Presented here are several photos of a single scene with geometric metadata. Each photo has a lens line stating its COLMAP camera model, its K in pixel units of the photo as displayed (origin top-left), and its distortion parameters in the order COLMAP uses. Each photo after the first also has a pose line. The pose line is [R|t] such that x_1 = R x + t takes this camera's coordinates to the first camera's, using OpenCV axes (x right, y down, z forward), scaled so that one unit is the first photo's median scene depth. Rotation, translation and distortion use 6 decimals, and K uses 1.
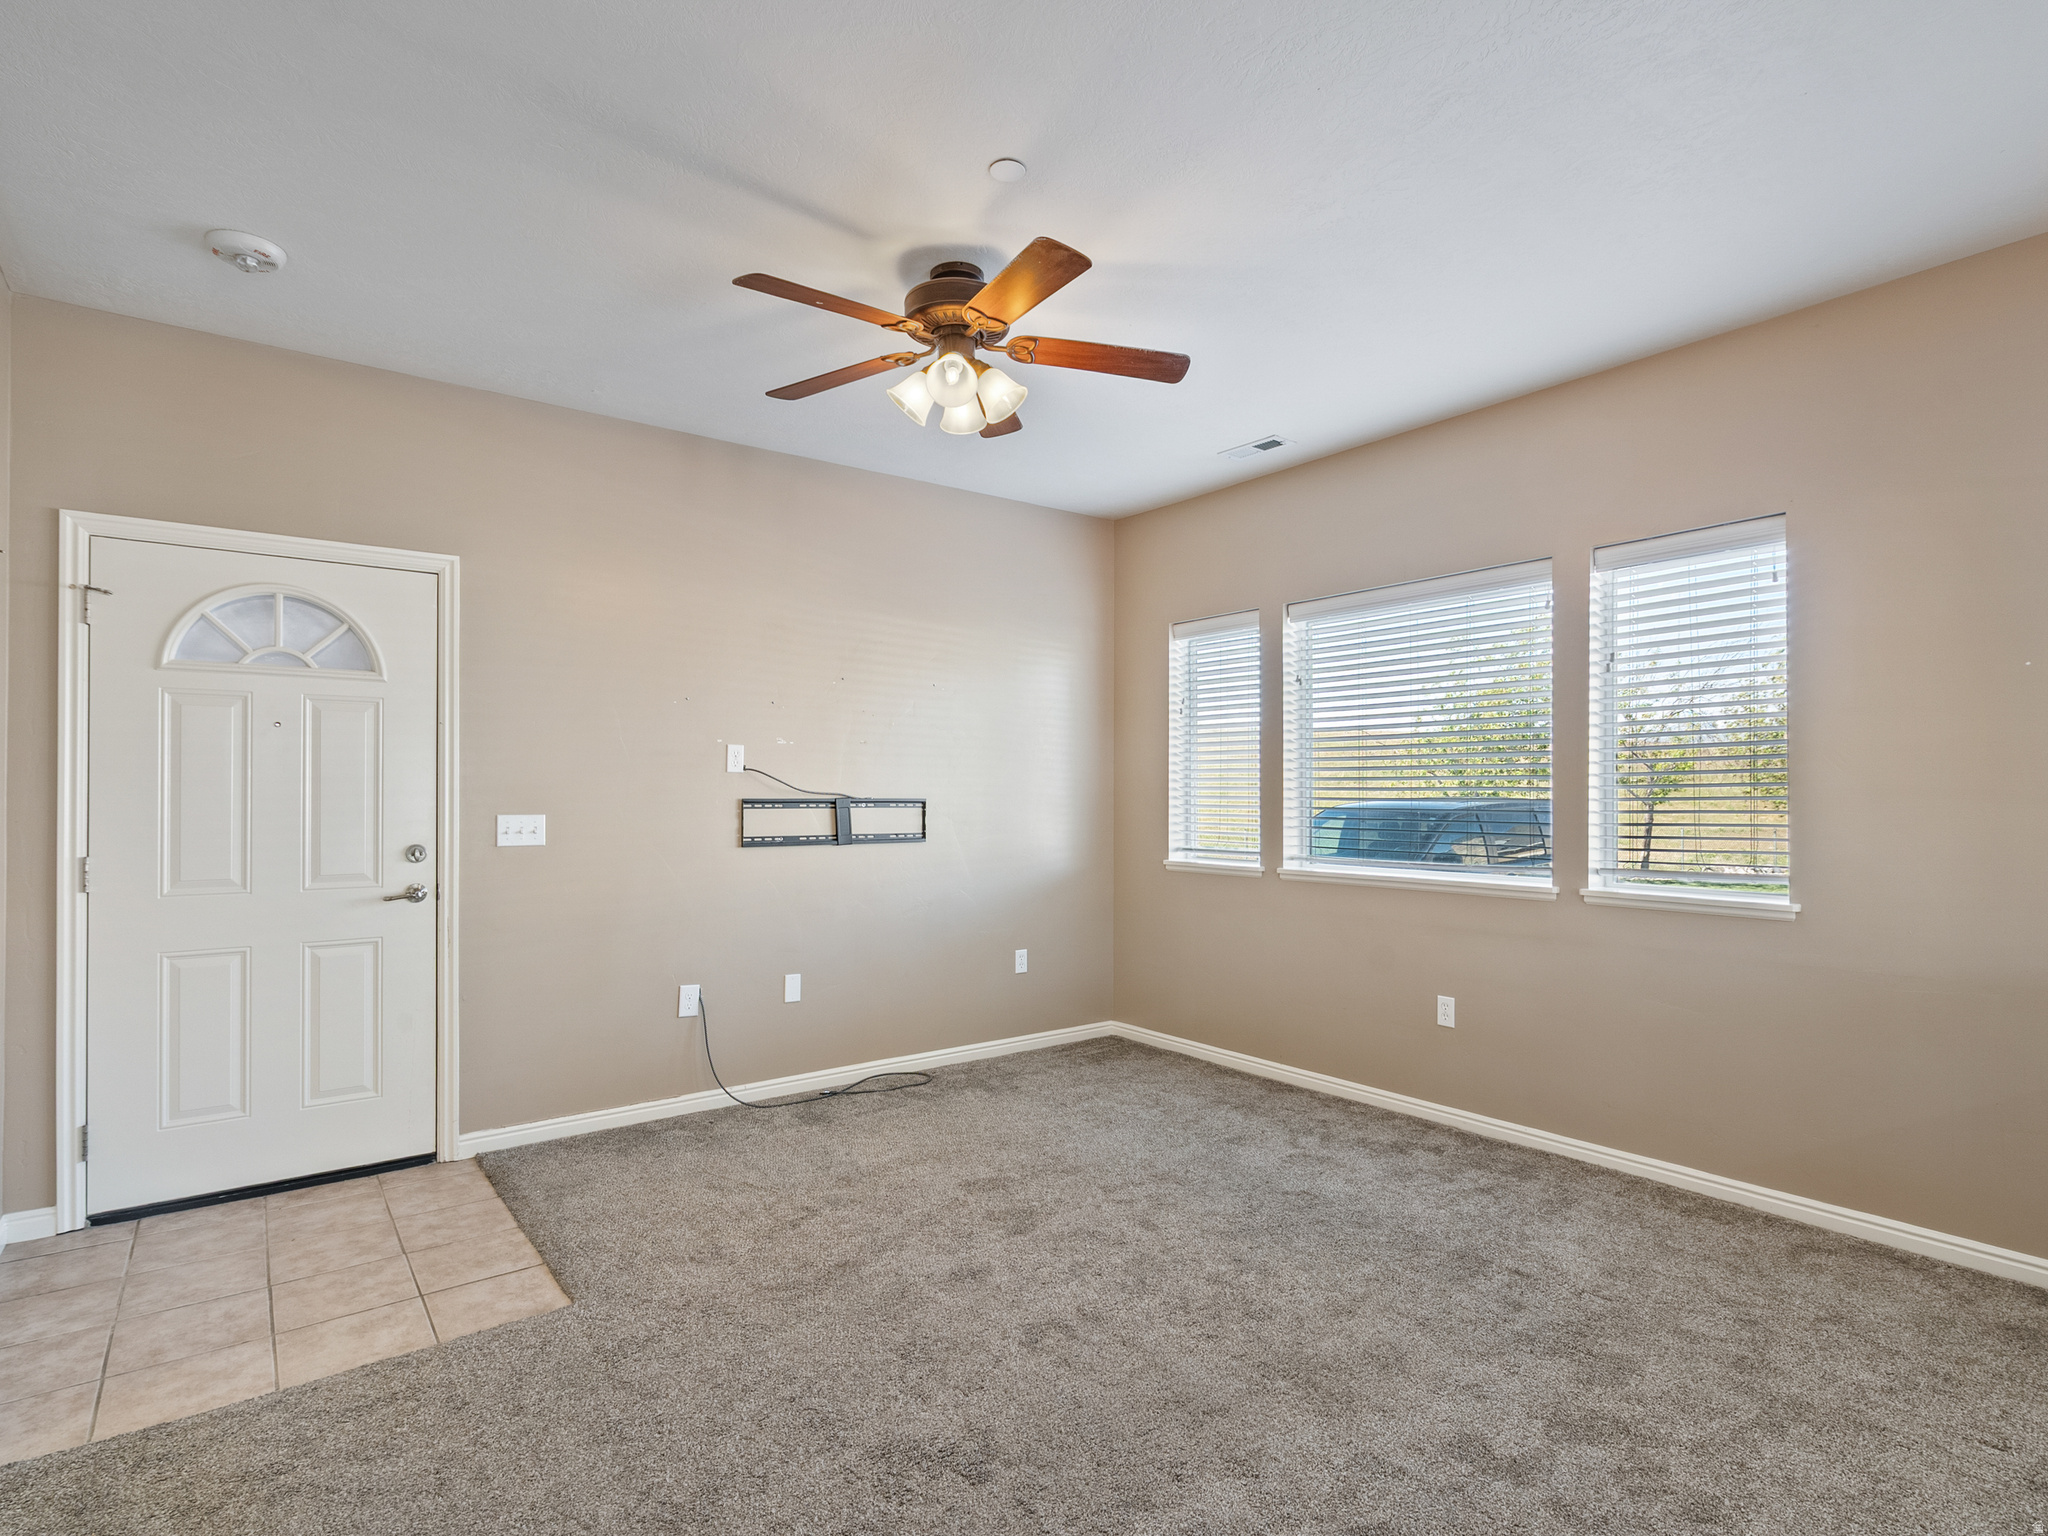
lens RADIAL K [[1043.0, 0, 1022.6], [0, 1043.0, 785.9], [0, 0, 1]] dist [-0.009837, 0.005908]
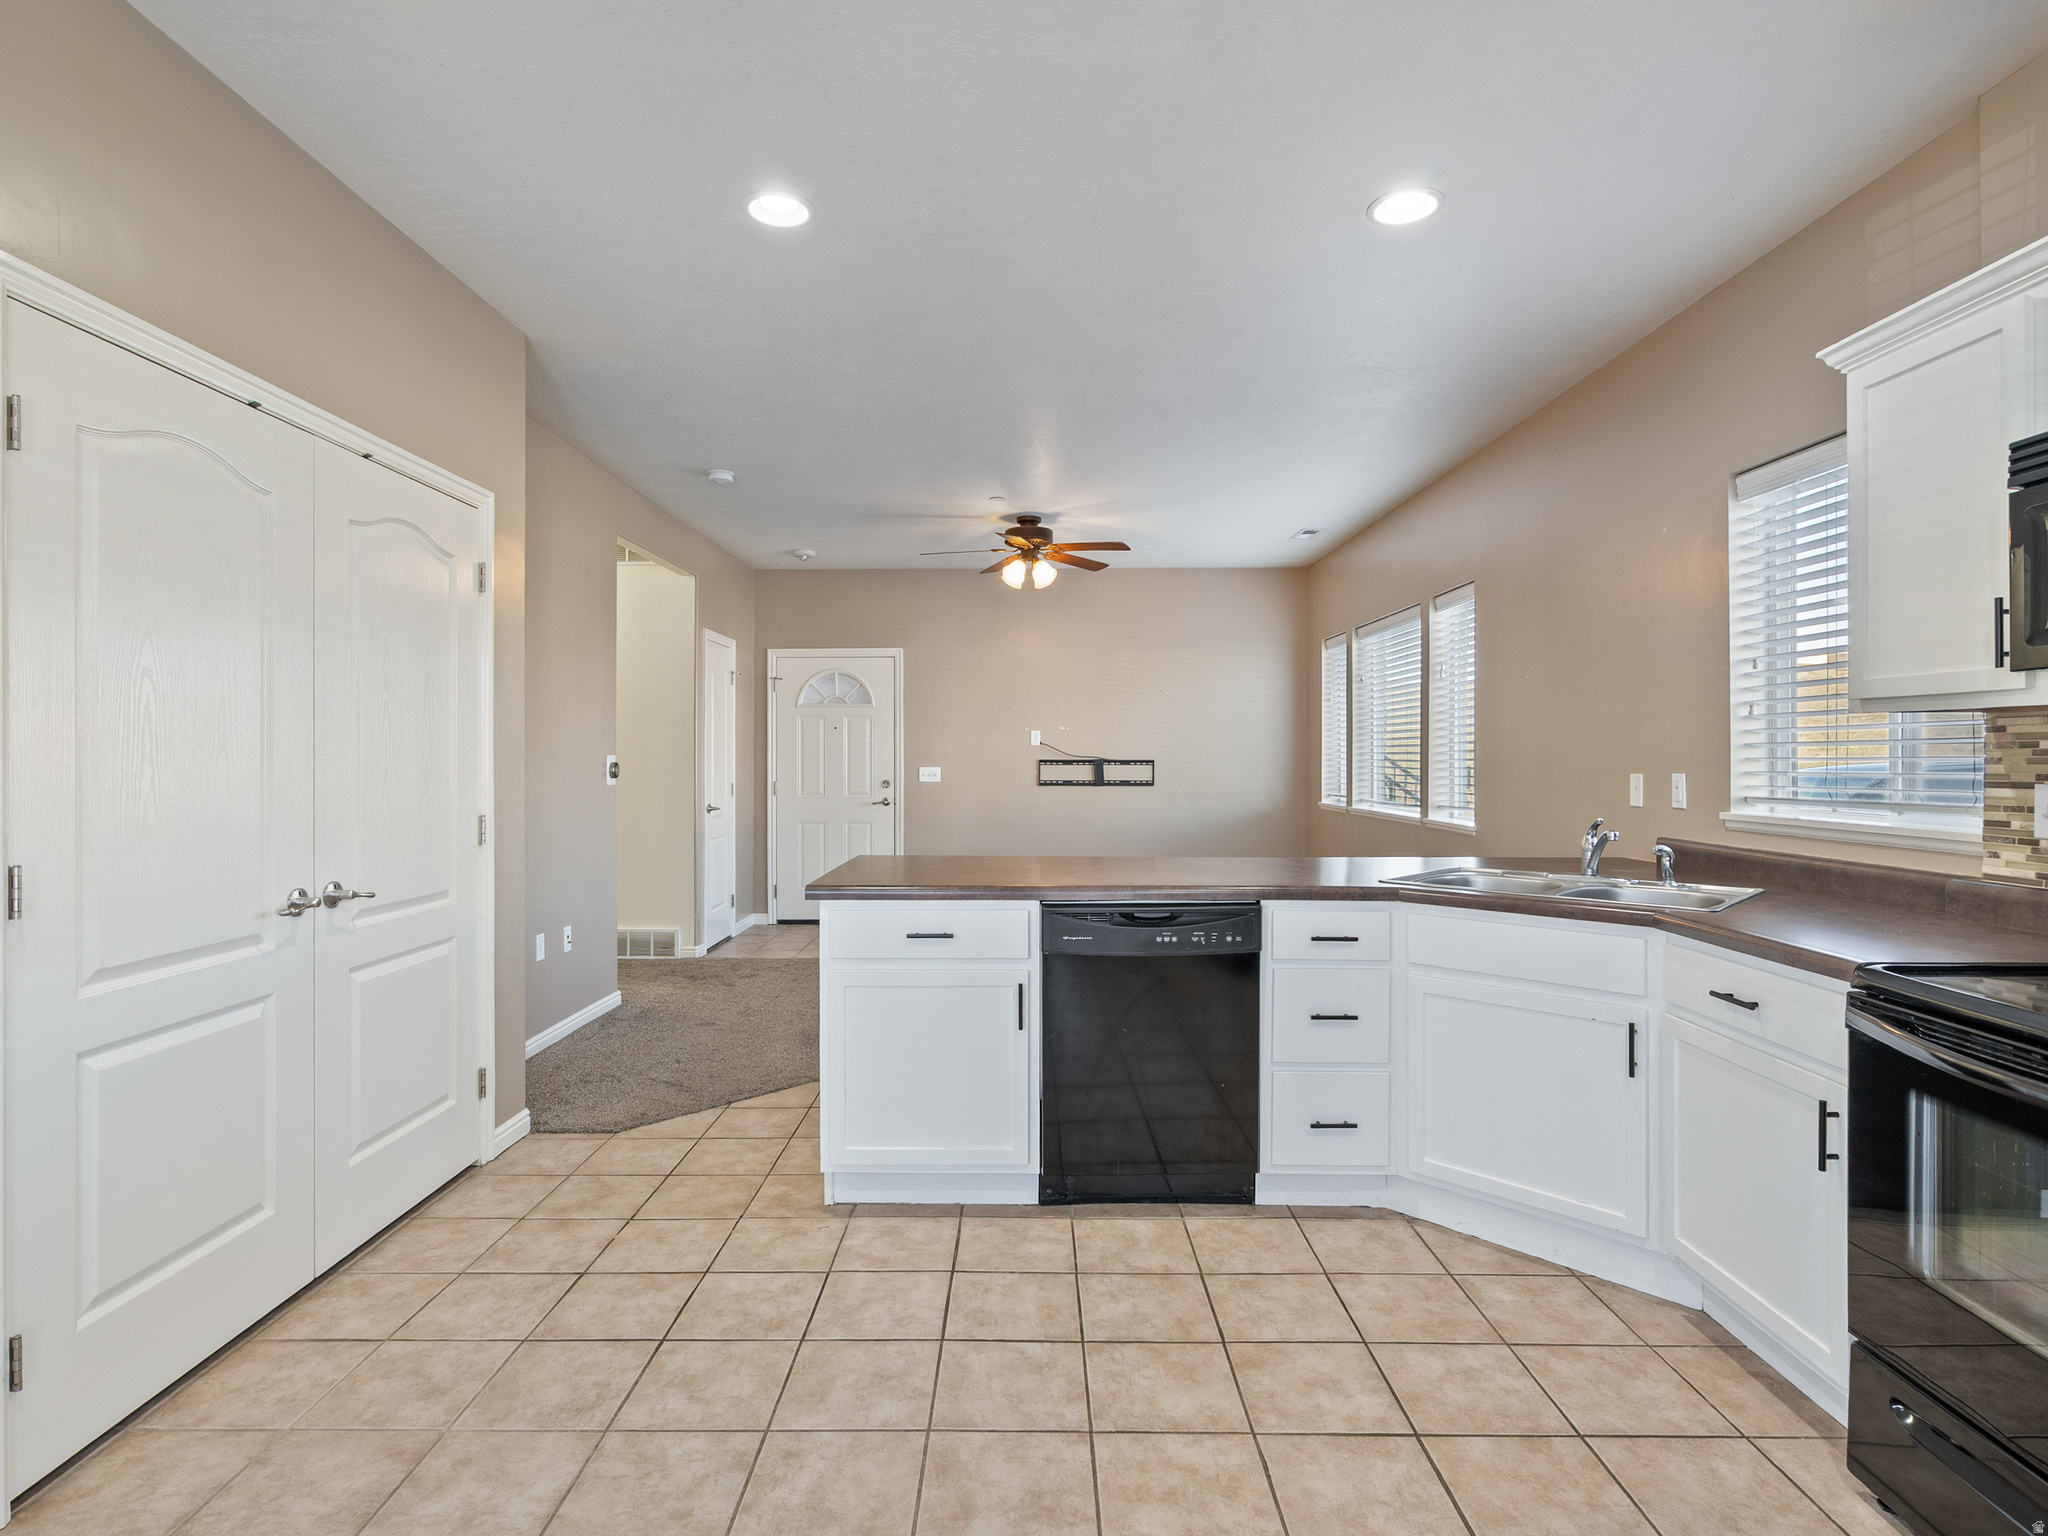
lens RADIAL K [[1043.0, 0, 1016.7], [0, 1043.0, 755.7], [0, 0, 1]] dist [-0.009837, 0.005908]
pose [[0.792395, -0.001753, -0.610006, 0.947651], [0.005713, 0.999973, 0.004548, -0.003936], [0.609982, -0.007088, 0.792384, -0.566895]]
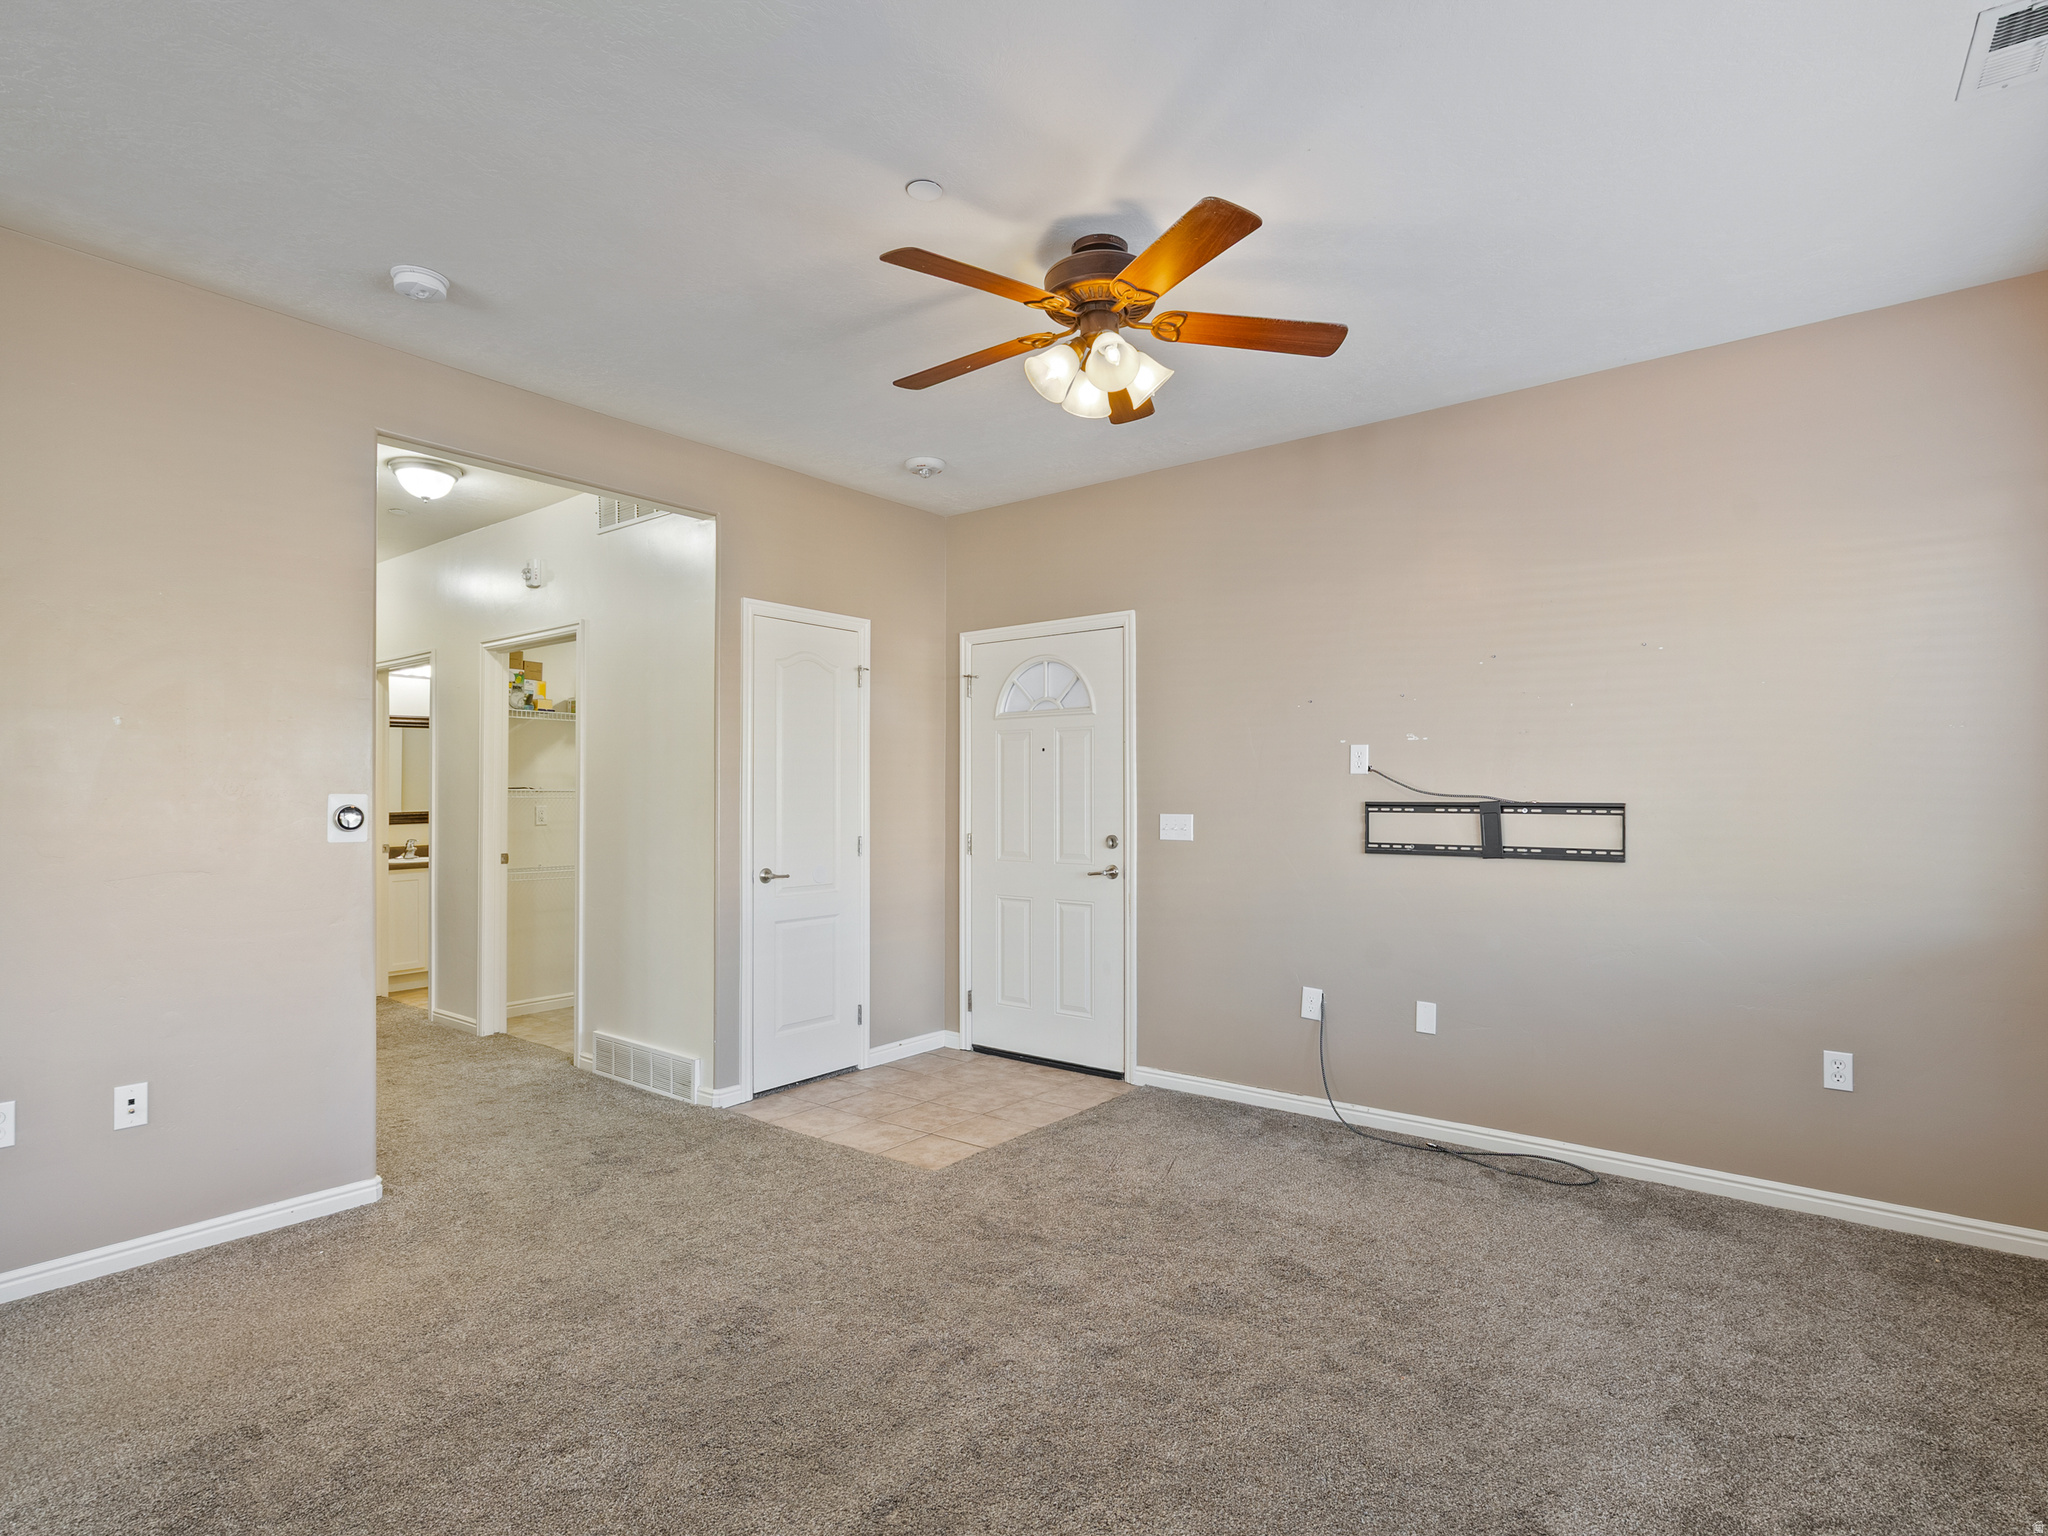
lens RADIAL K [[1043.0, 0, 1027.3], [0, 1043.0, 782.6], [0, 0, 1]] dist [-0.009837, 0.005908]
pose [[0.260615, -0.012277, -0.965365, 0.632673], [0.007174, 0.999916, -0.010780, 0.003464], [0.965416, -0.004116, 0.260681, 0.523290]]
